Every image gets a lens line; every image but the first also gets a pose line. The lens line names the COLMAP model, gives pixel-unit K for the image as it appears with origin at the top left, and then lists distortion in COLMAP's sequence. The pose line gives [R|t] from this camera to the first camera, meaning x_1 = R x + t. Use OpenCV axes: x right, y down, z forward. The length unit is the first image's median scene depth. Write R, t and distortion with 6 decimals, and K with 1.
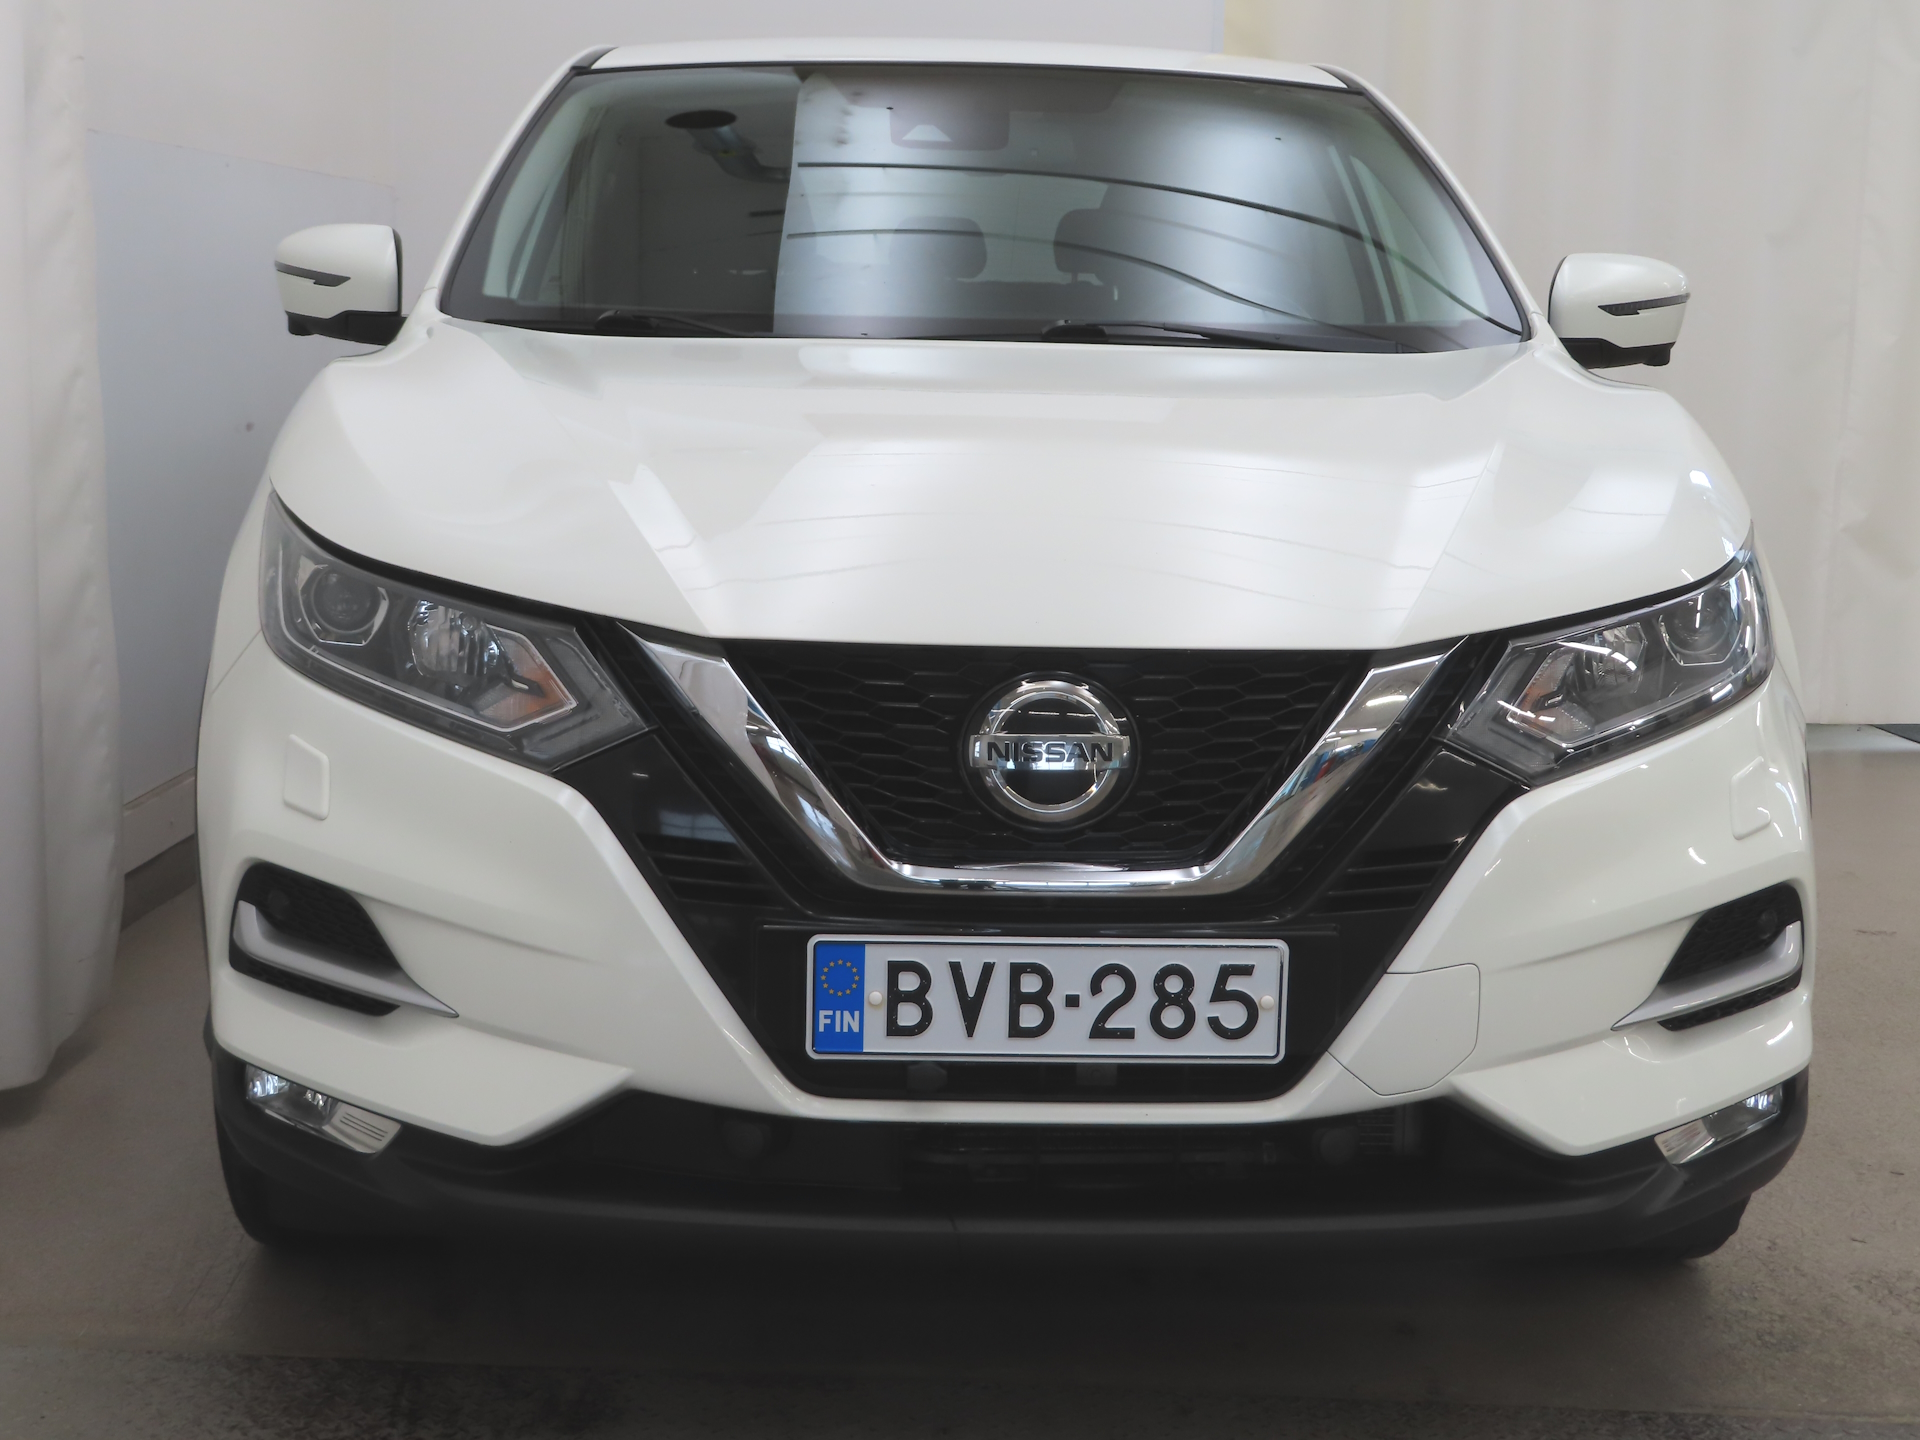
lens RADIAL K [[949.0, 0, 954.3], [0, 949.0, 784.2], [0, 0, 1]] dist [0.000838, 0.000732]
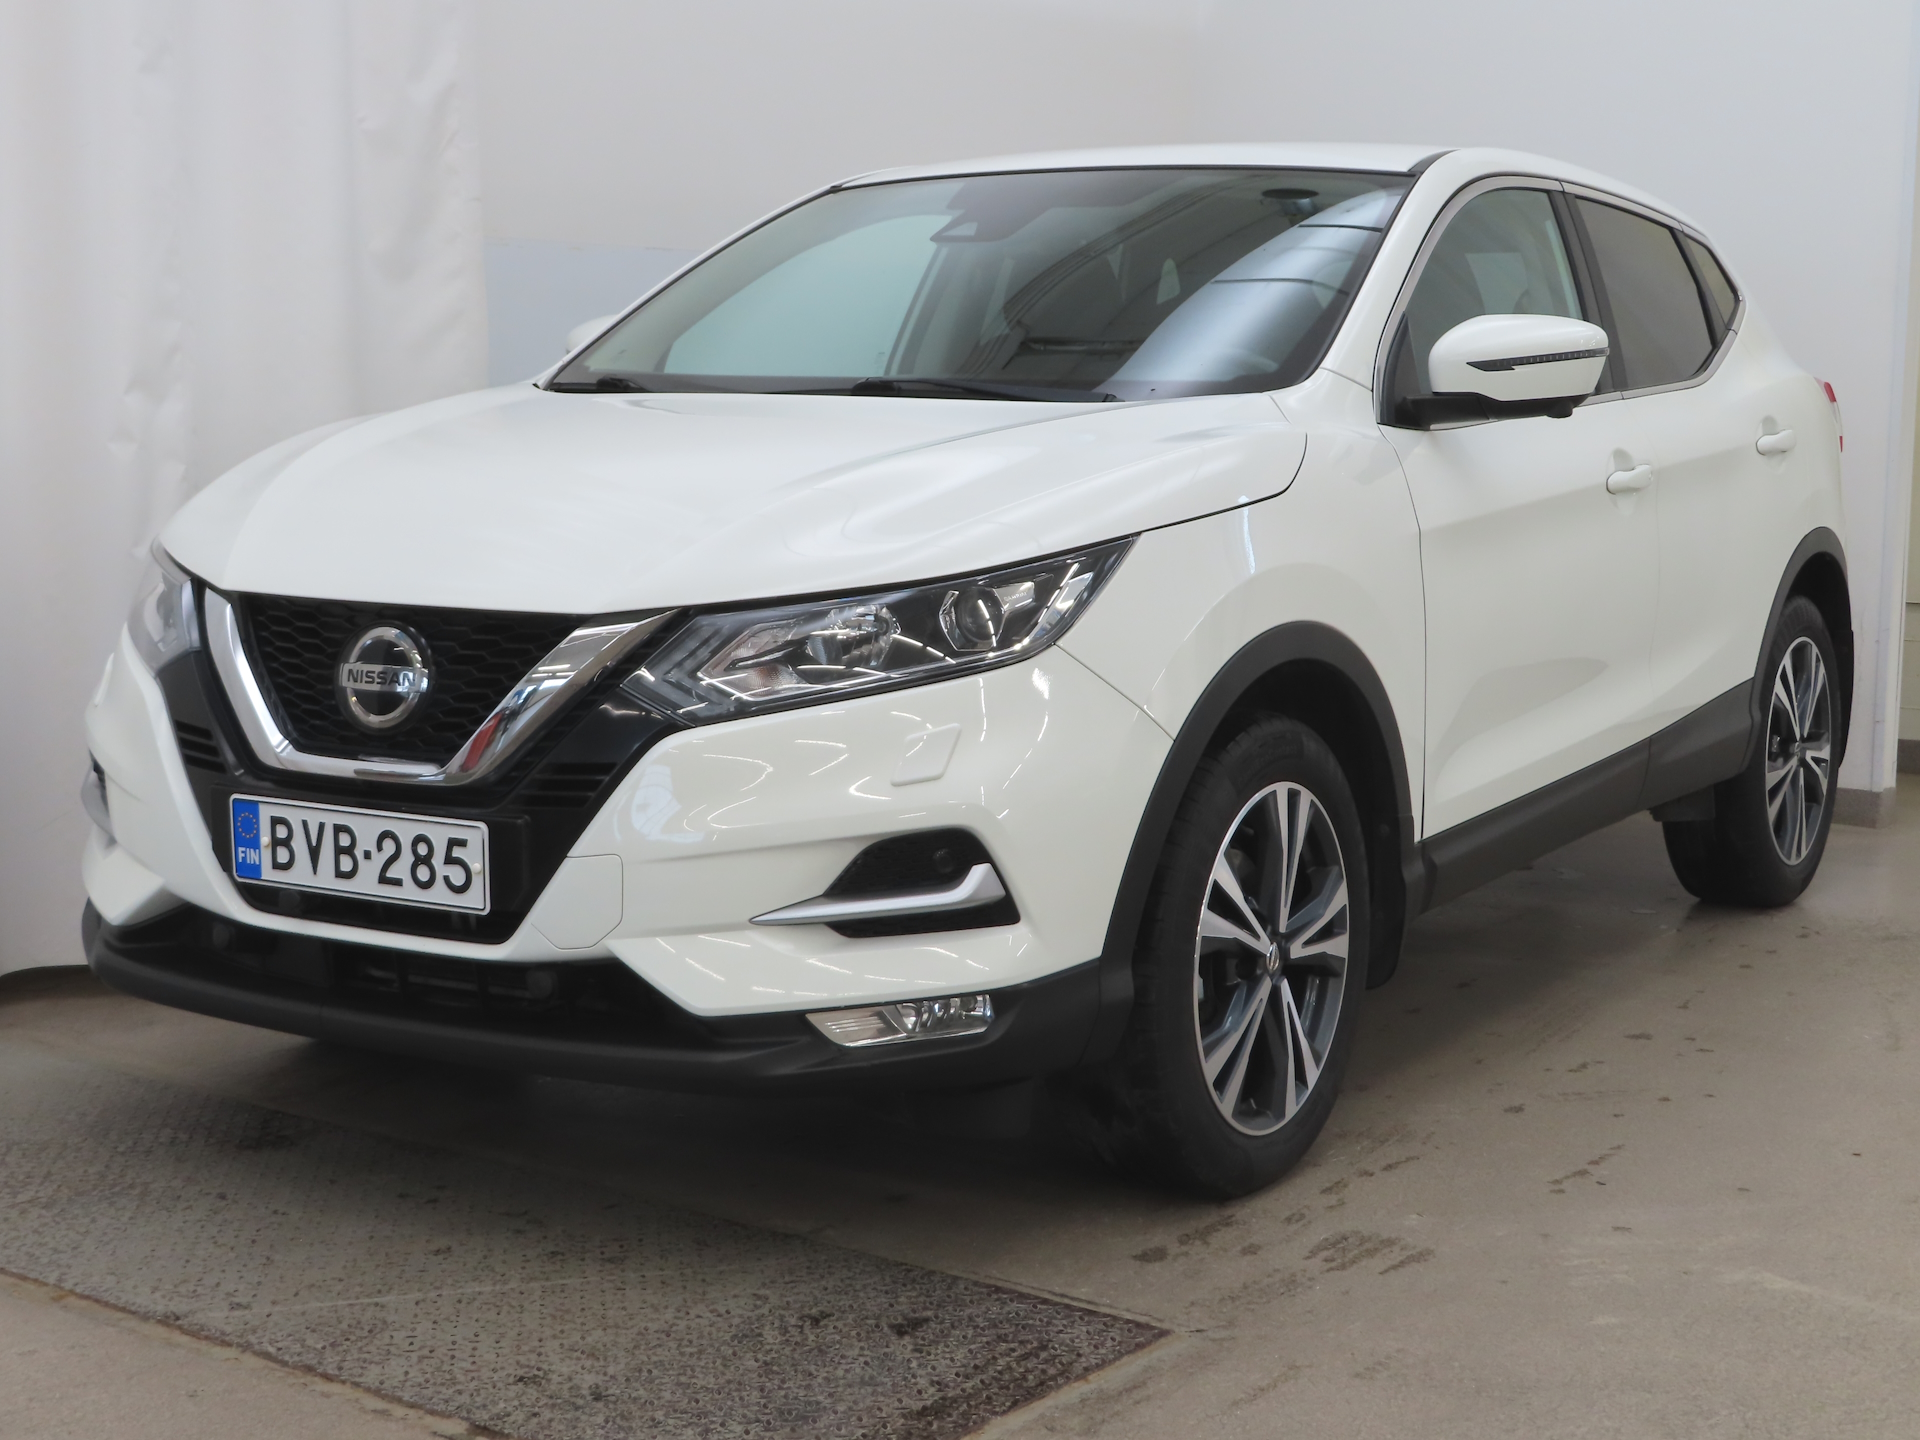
lens RADIAL K [[794.3, 0, 971.6], [0, 794.3, 722.2], [0, 0, 1]] dist [0.007034, -0.000151]
pose [[0.981981, 0.070593, -0.175302, 1.172808], [-0.078706, 0.996105, -0.039763, 0.009224], [0.171812, 0.052843, 0.983711, -0.017499]]
